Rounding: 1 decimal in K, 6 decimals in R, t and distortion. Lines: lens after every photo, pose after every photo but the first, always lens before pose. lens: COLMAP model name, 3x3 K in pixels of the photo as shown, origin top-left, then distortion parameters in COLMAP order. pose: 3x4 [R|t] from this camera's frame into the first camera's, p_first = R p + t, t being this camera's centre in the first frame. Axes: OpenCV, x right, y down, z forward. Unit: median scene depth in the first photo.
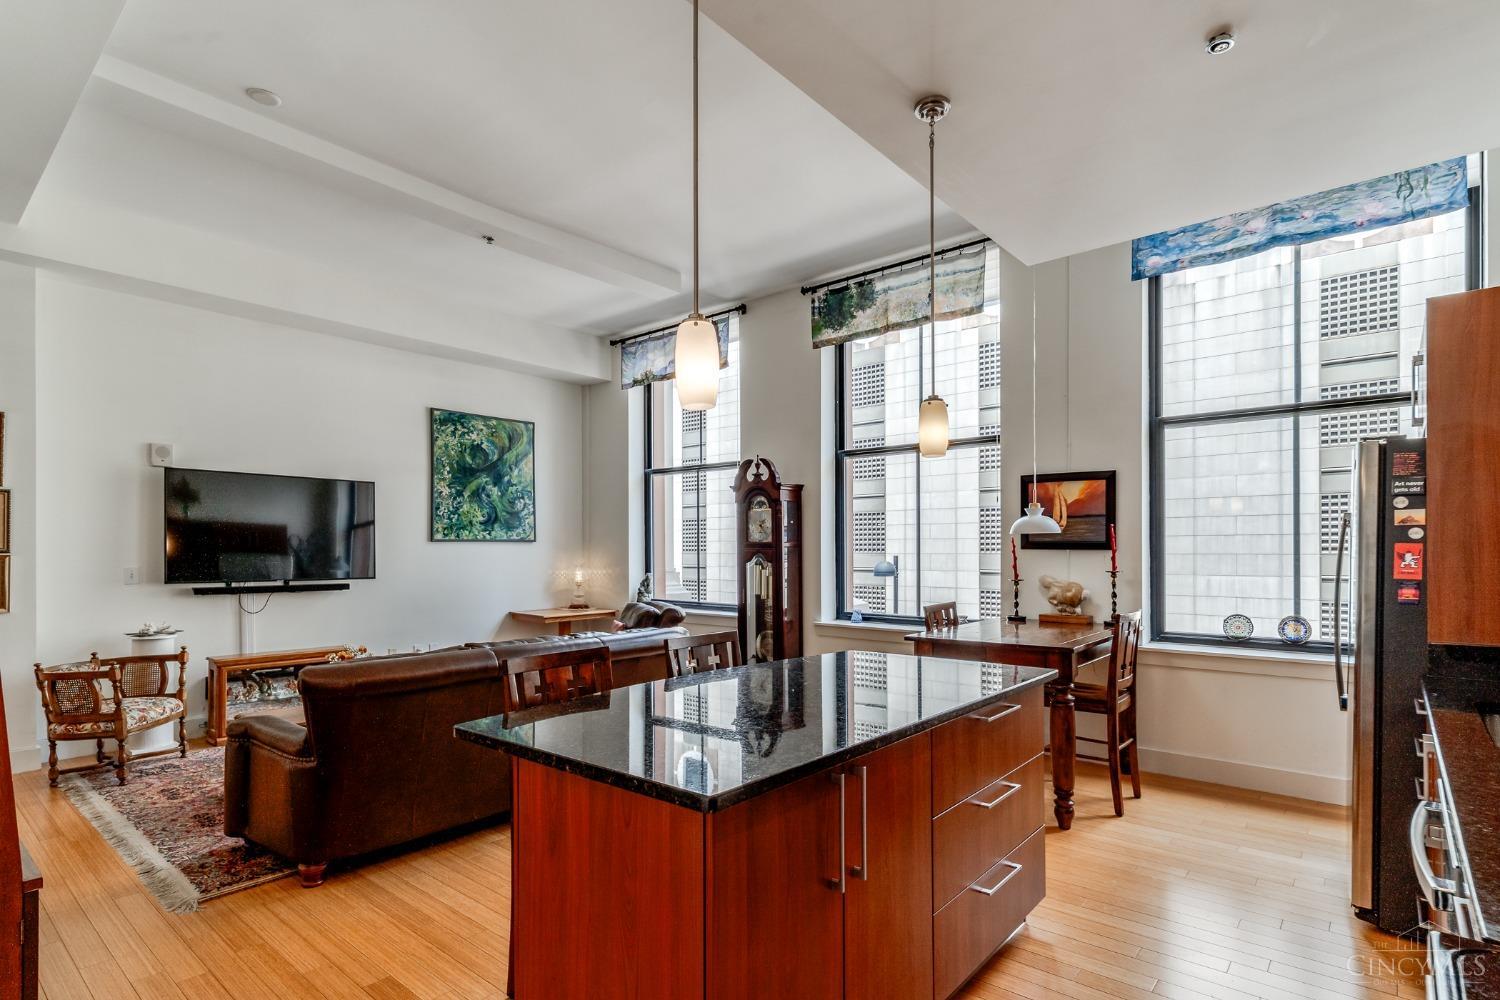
lens RADIAL K [[758.2, 0, 740.5], [0, 758.2, 550.5], [0, 0, 1]] dist [0.001761, 0.006190]
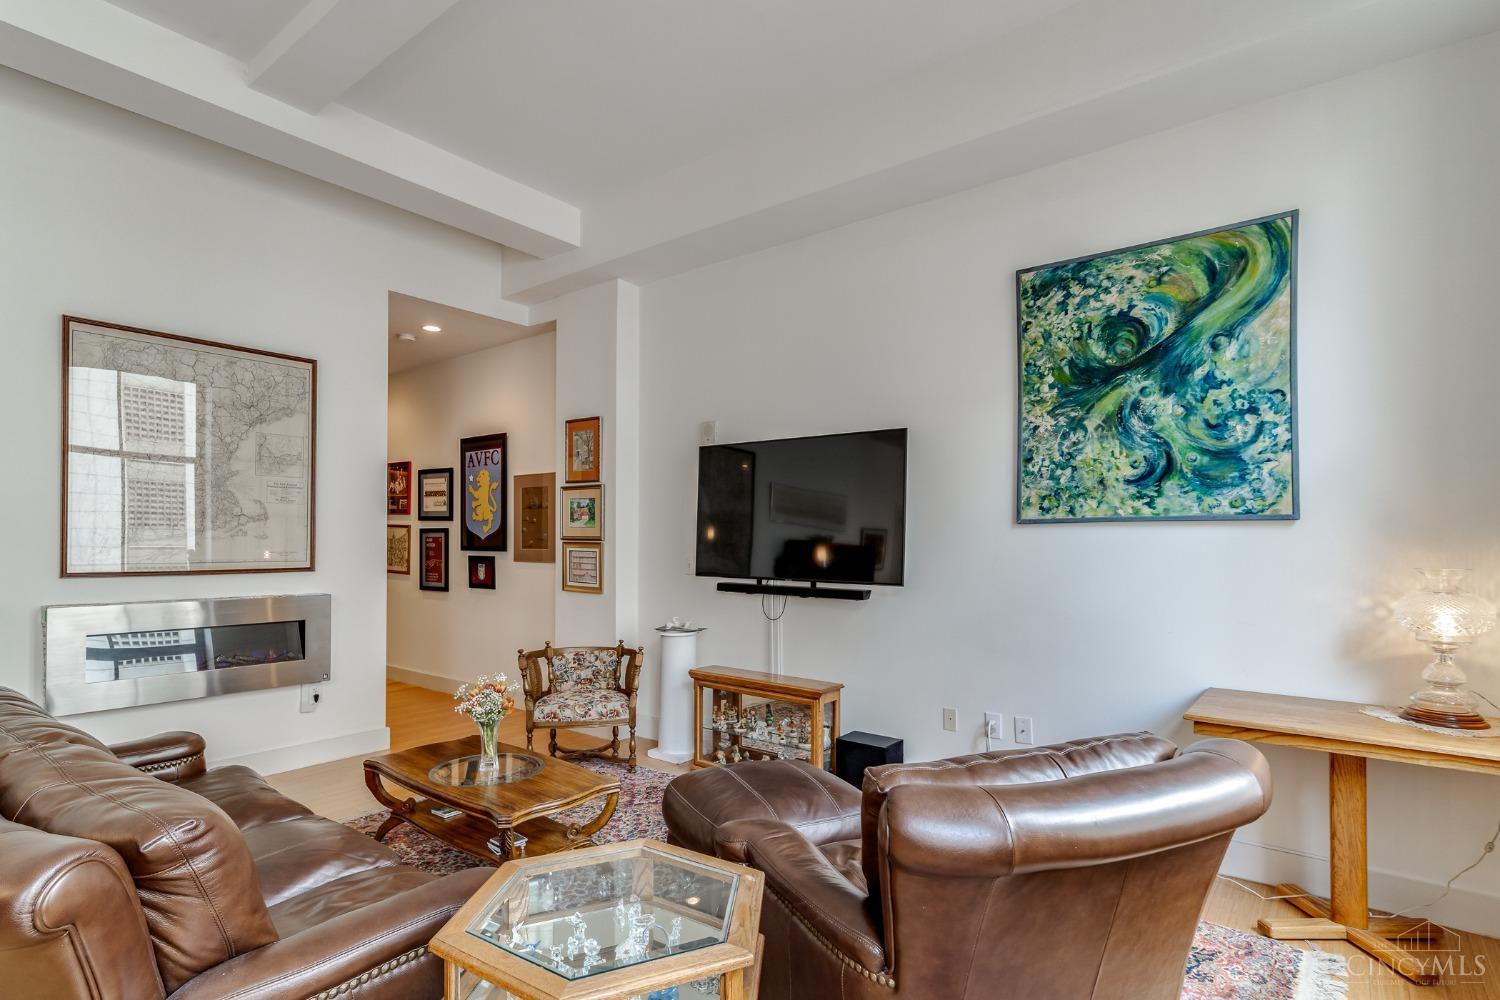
lens RADIAL K [[758.2, 0, 751.4], [0, 758.2, 535.1], [0, 0, 1]] dist [0.001761, 0.006190]
pose [[0.050152, -0.006778, -0.998719, 0.120370], [-0.006036, 0.999957, -0.007090, 0.001103], [0.998723, 0.006384, 0.050109, 0.853163]]
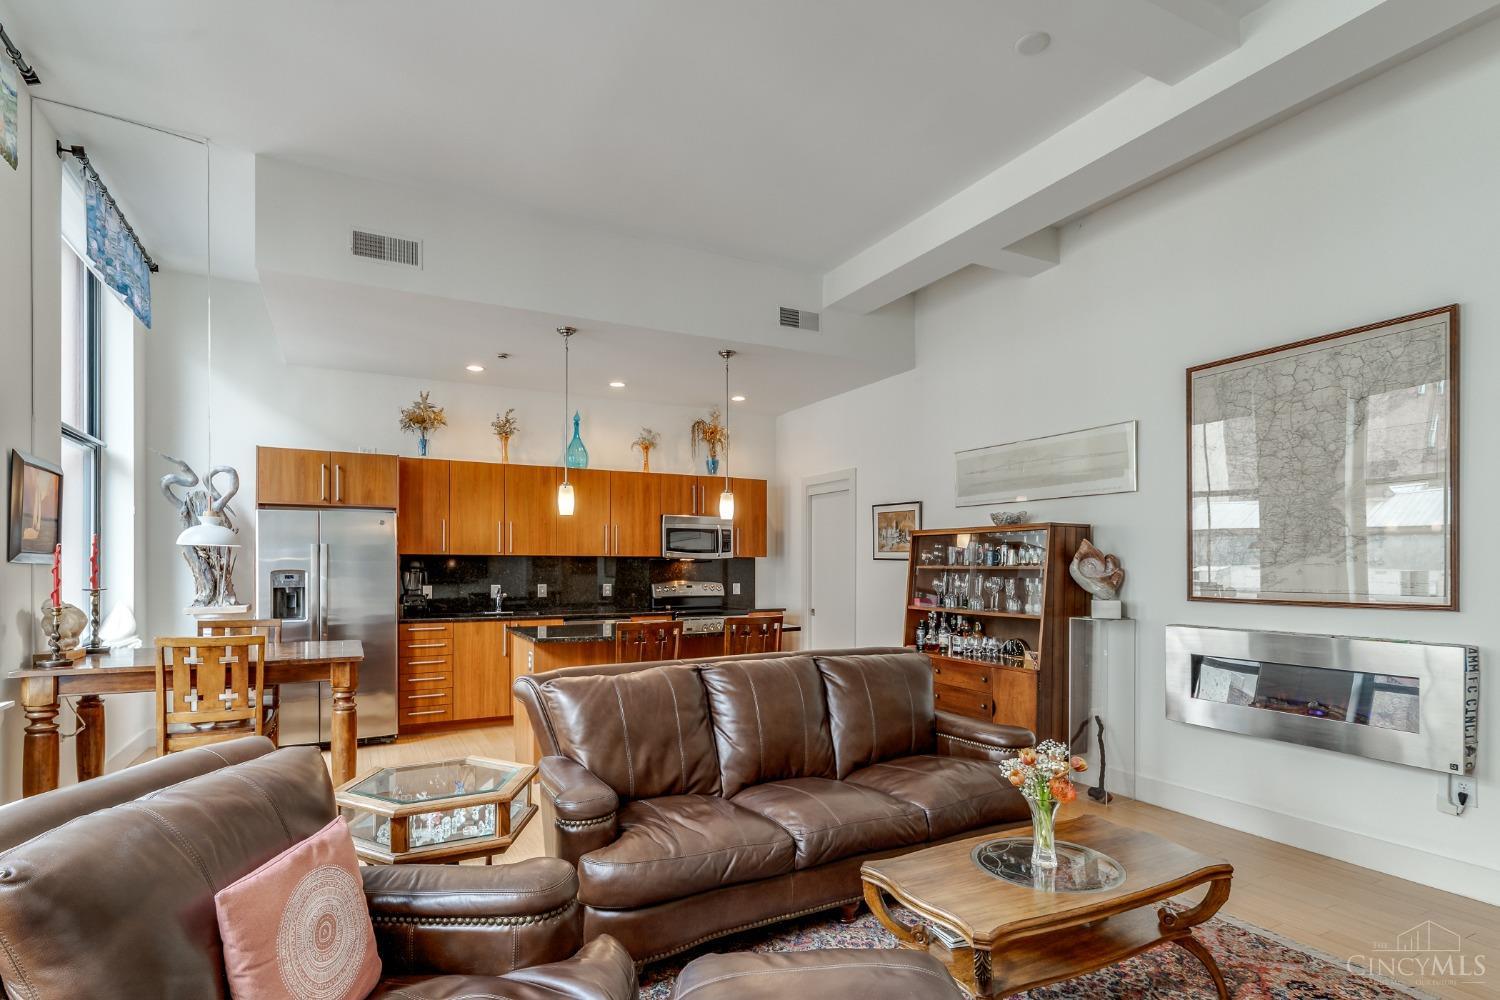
lens RADIAL K [[758.2, 0, 744.1], [0, 758.2, 571.1], [0, 0, 1]] dist [0.001761, 0.006190]
pose [[-0.929429, -0.000747, 0.369000, -0.365618], [0.001407, 0.999984, 0.005569, 0.003034], [-0.368998, 0.005695, -0.929413, 1.105702]]
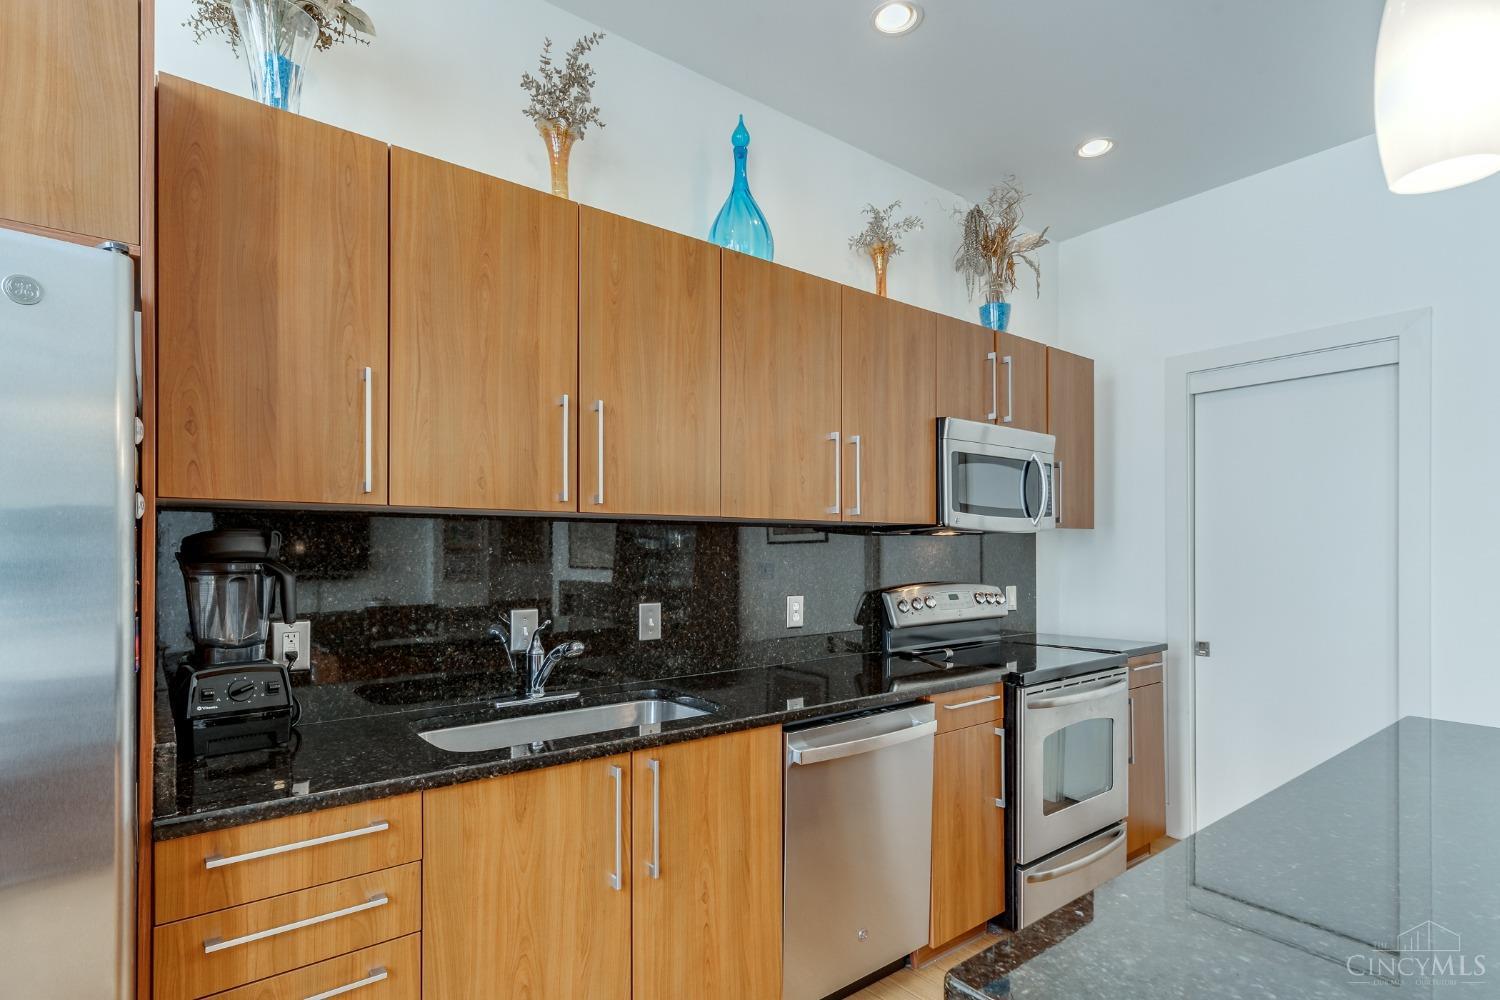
lens RADIAL K [[758.2, 0, 745.8], [0, 758.2, 547.9], [0, 0, 1]] dist [0.001761, 0.006190]
pose [[-0.979770, 0.005259, 0.200056, 0.186749], [0.004650, 0.999983, -0.003516, 0.002098], [-0.200071, -0.002515, -0.979778, 0.555560]]
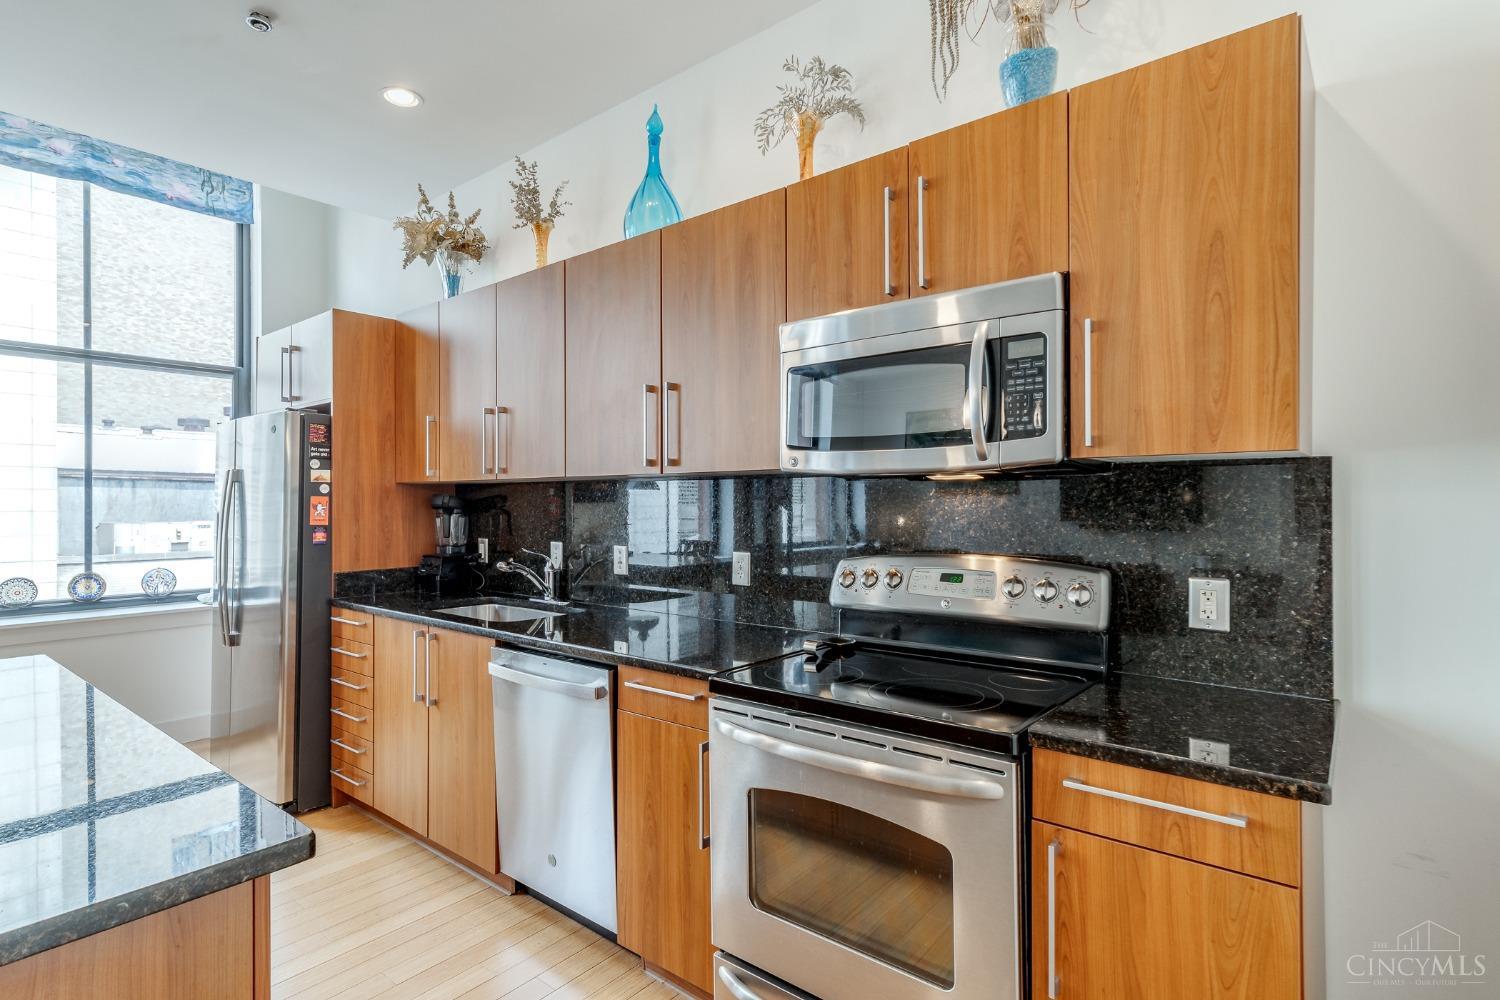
lens RADIAL K [[758.2, 0, 759.2], [0, 758.2, 499.2], [0, 0, 1]] dist [0.001761, 0.006190]
pose [[-0.017573, 0.005464, 0.999831, -0.163750], [0.004786, 0.999974, -0.005380, 0.002179], [-0.999834, 0.004691, -0.017599, 0.119868]]
